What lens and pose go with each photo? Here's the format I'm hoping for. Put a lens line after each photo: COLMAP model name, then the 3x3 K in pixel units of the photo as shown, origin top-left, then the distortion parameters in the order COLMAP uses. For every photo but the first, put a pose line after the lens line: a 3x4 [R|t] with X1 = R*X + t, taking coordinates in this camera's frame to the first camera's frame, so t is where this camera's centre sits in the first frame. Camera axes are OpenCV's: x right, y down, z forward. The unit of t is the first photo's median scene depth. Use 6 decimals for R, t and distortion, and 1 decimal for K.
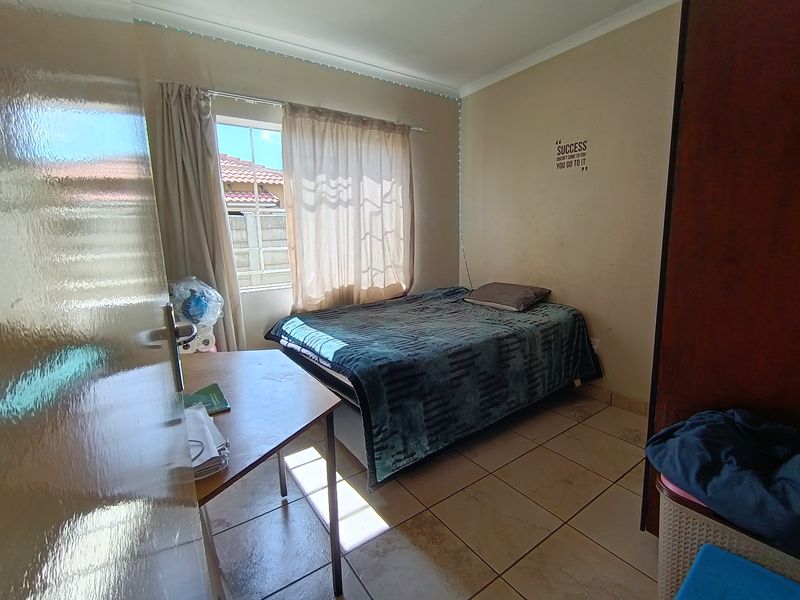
lens RADIAL K [[375.9, 0, 401.2], [0, 375.9, 299.2], [0, 0, 1]] dist [-0.004440, -0.001569]
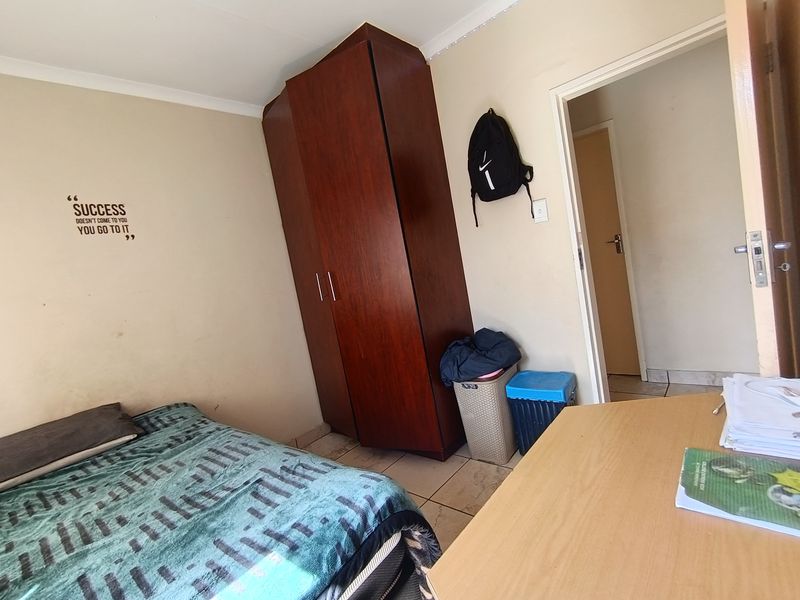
lens RADIAL K [[375.9, 0, 400.4], [0, 375.9, 298.3], [0, 0, 1]] dist [-0.004440, -0.001569]
pose [[-0.232583, -0.021101, 0.972348, -0.424874], [0.349051, 0.931348, 0.103703, -0.101211], [-0.907782, 0.363518, -0.209250, 0.666463]]
